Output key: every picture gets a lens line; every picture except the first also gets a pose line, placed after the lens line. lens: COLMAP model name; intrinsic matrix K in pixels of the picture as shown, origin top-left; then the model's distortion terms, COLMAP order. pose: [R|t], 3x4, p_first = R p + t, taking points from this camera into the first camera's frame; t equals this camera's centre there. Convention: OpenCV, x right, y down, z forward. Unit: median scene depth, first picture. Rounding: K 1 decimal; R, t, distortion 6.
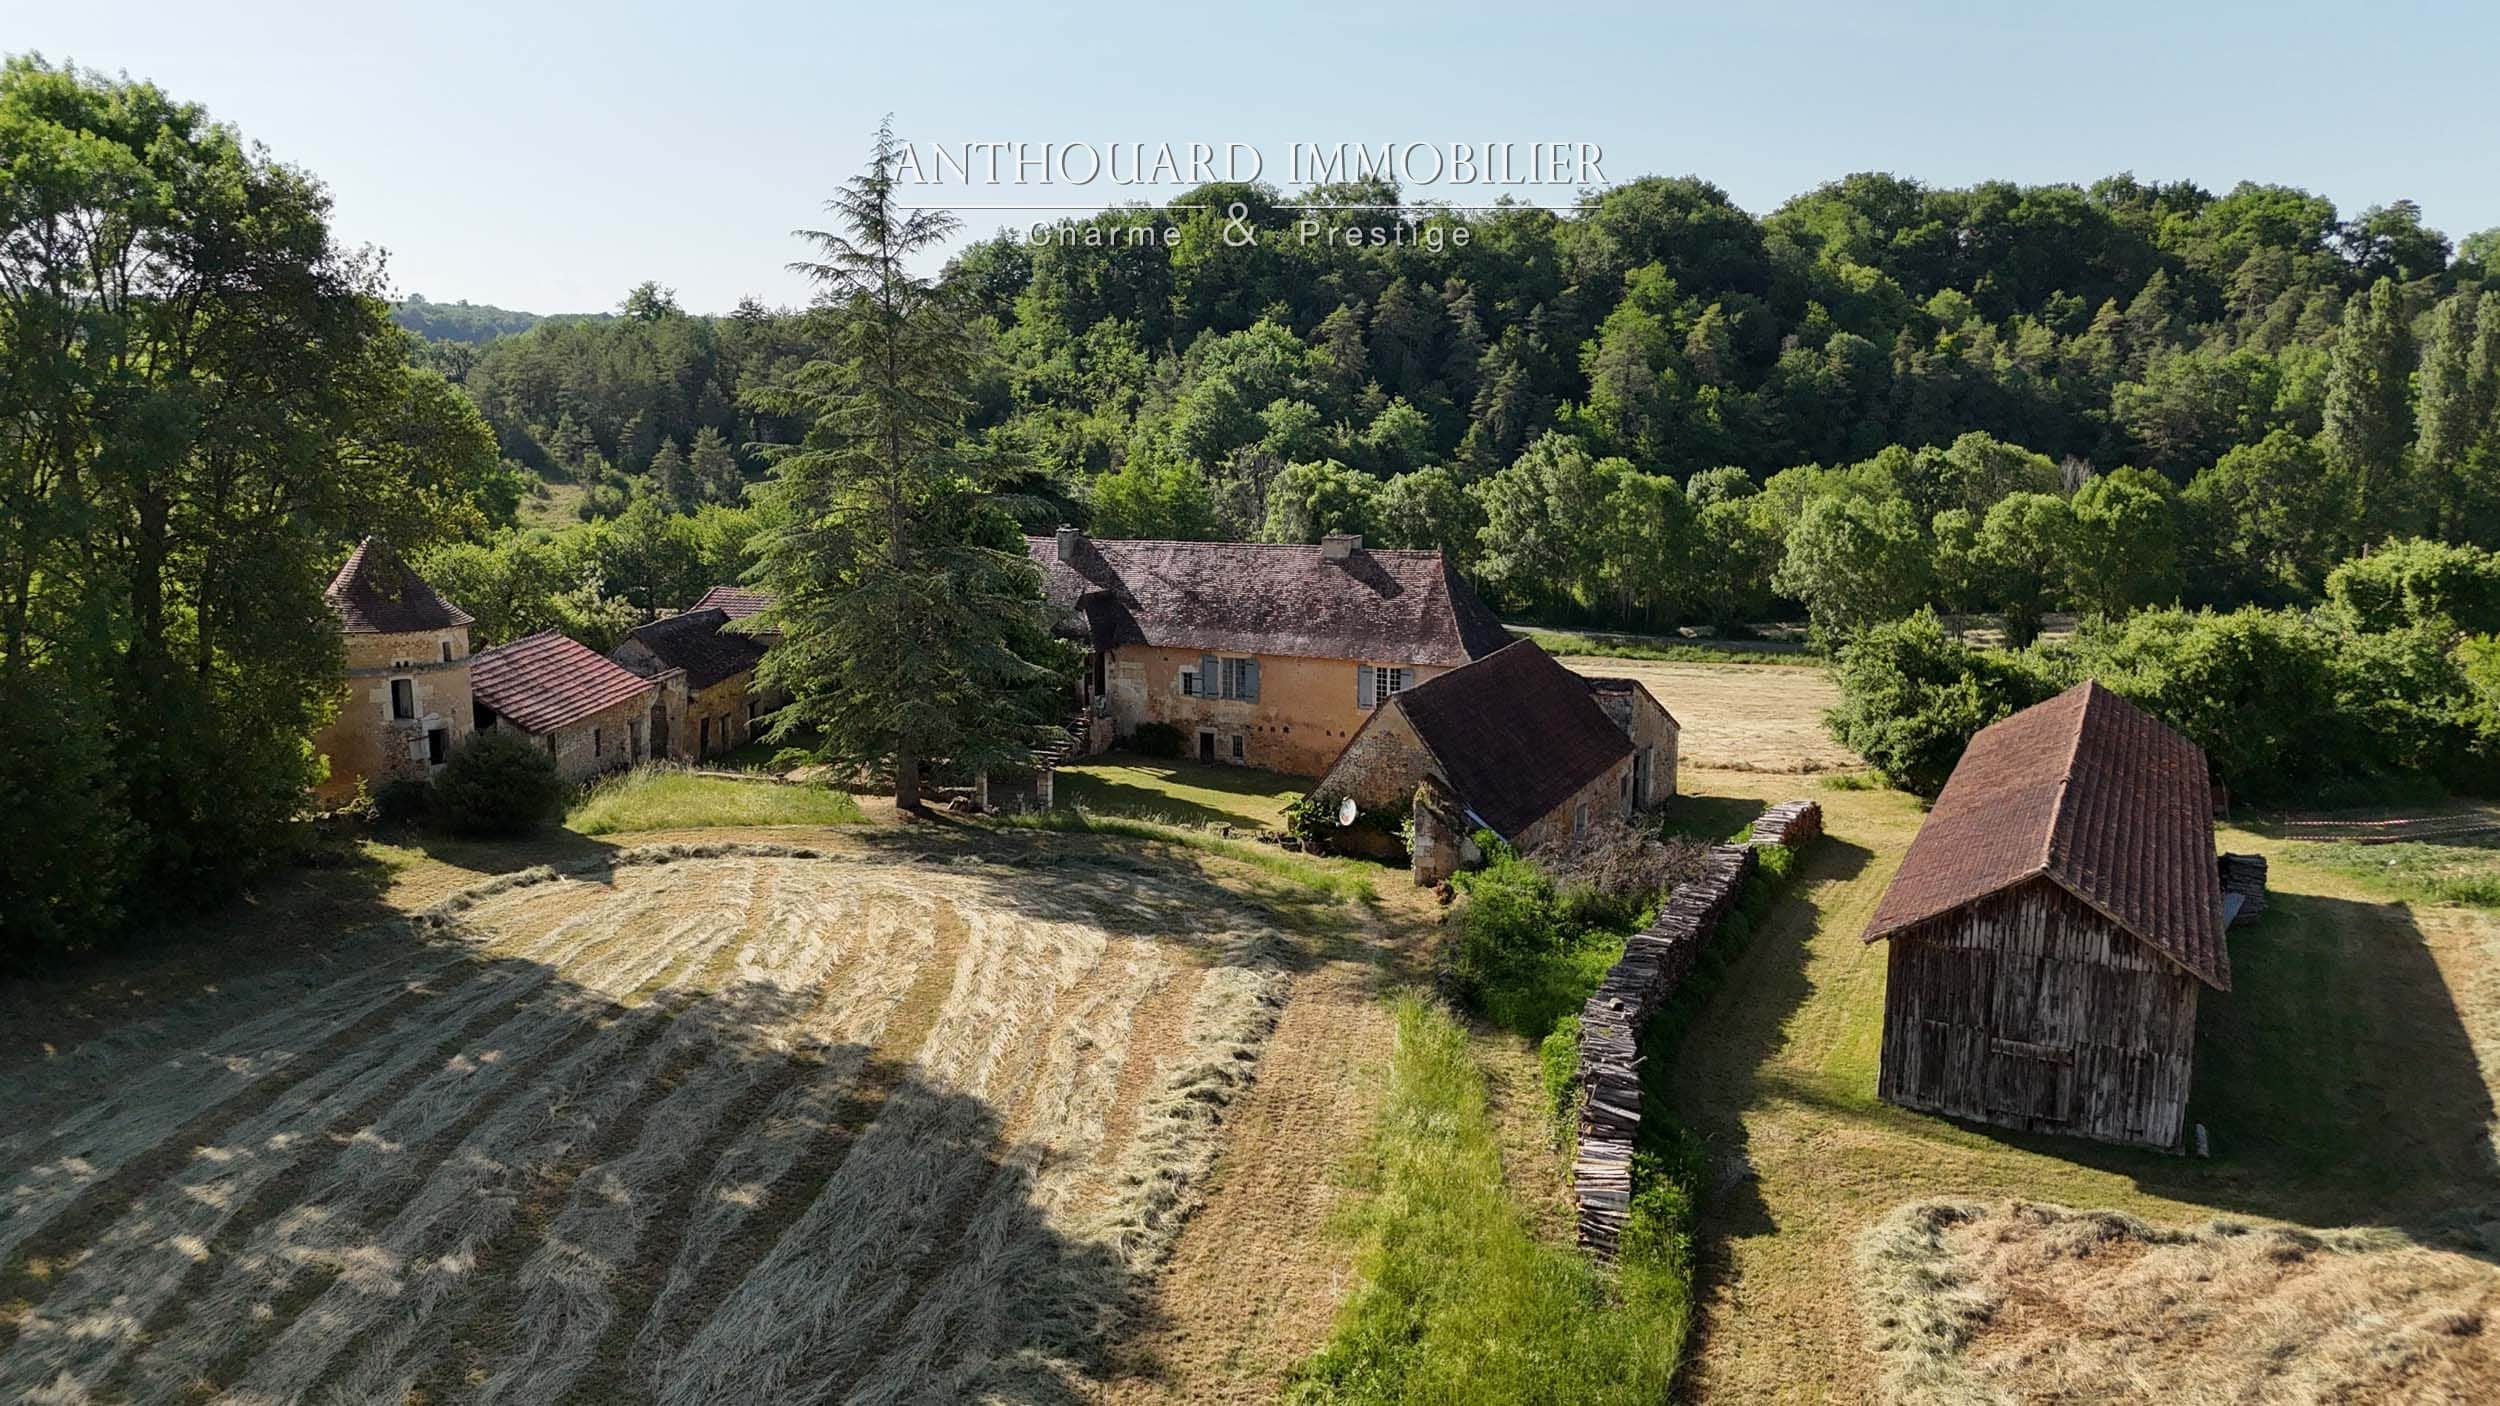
lens RADIAL K [[1833.6, 0, 1263.8], [0, 1833.6, 703.9], [0, 0, 1]] dist [0.132543, -0.239982]
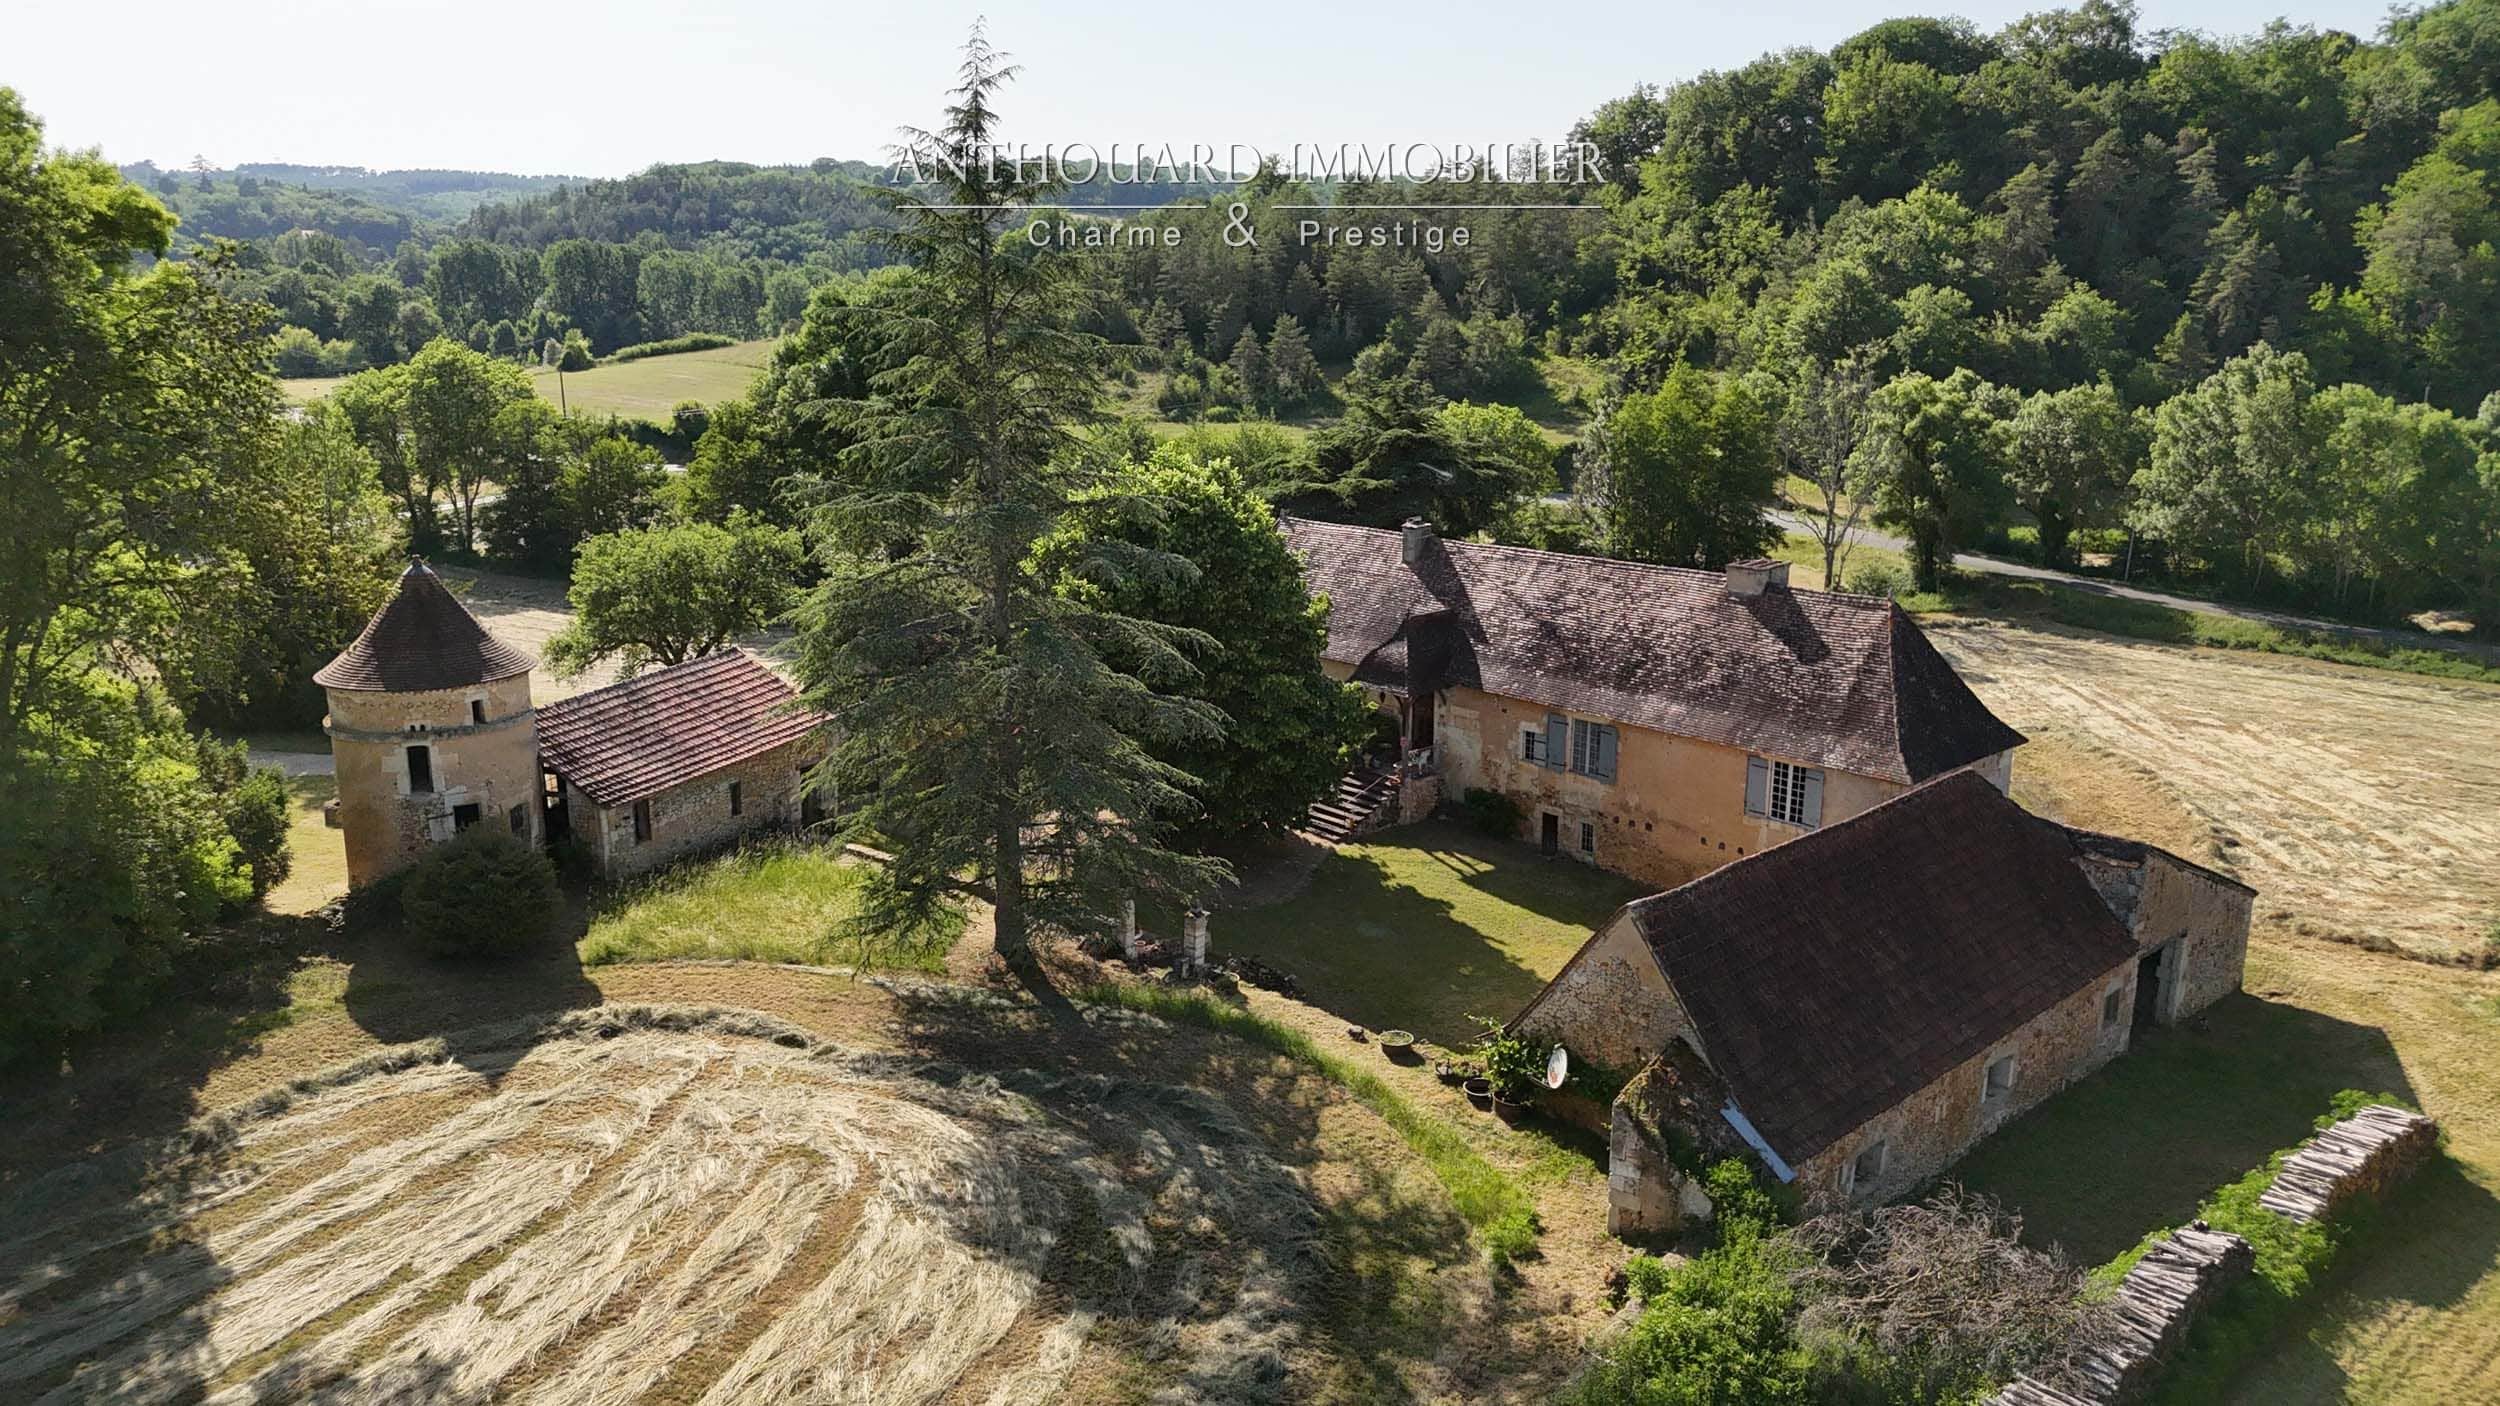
lens RADIAL K [[1849.6, 0, 1250.0], [0, 1849.6, 703.0], [0, 0, 1]] dist [0.076895, -0.083919]
pose [[0.930279, 0.088383, -0.356046, 0.043297], [-0.061608, 0.994399, 0.085876, -0.031103], [0.361642, -0.057954, 0.930514, 0.089364]]
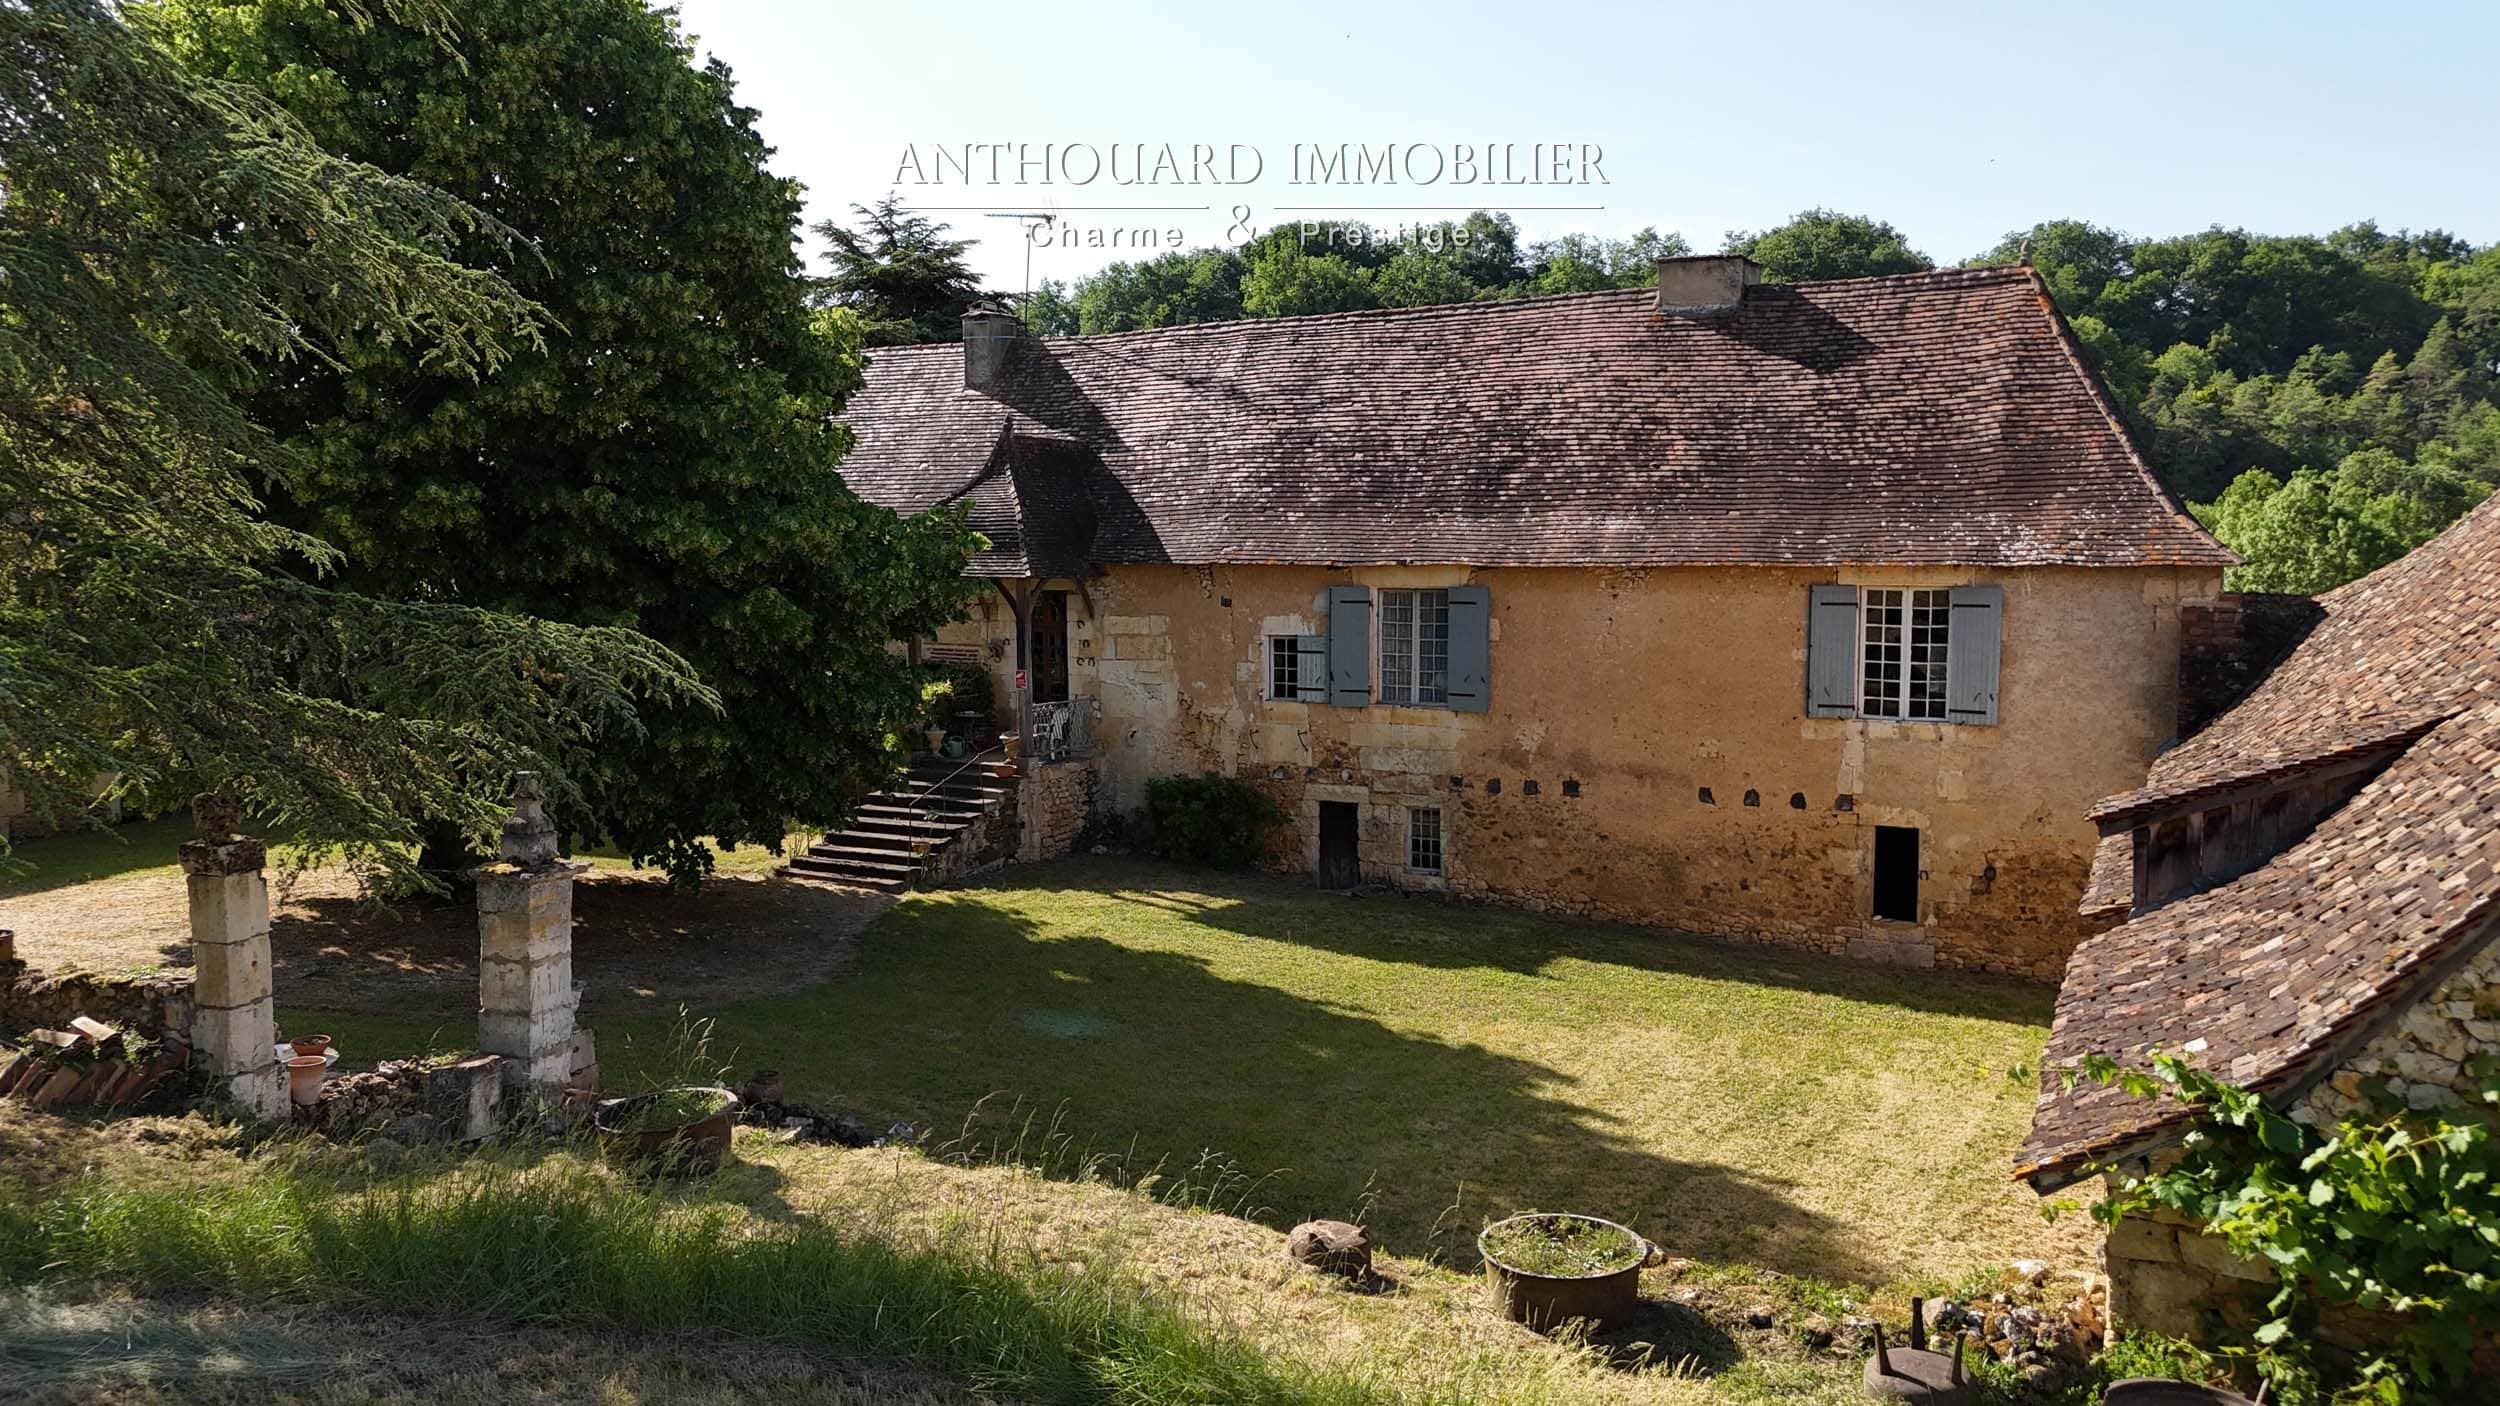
lens RADIAL K [[1844.0, 0, 1252.6], [0, 1844.0, 710.1], [0, 0, 1]] dist [0.103853, -0.093556]
pose [[0.998953, -0.002461, -0.045676, -0.011196], [-0.001145, 0.996894, -0.078752, 0.009482], [0.045728, 0.078721, 0.995847, 0.226380]]
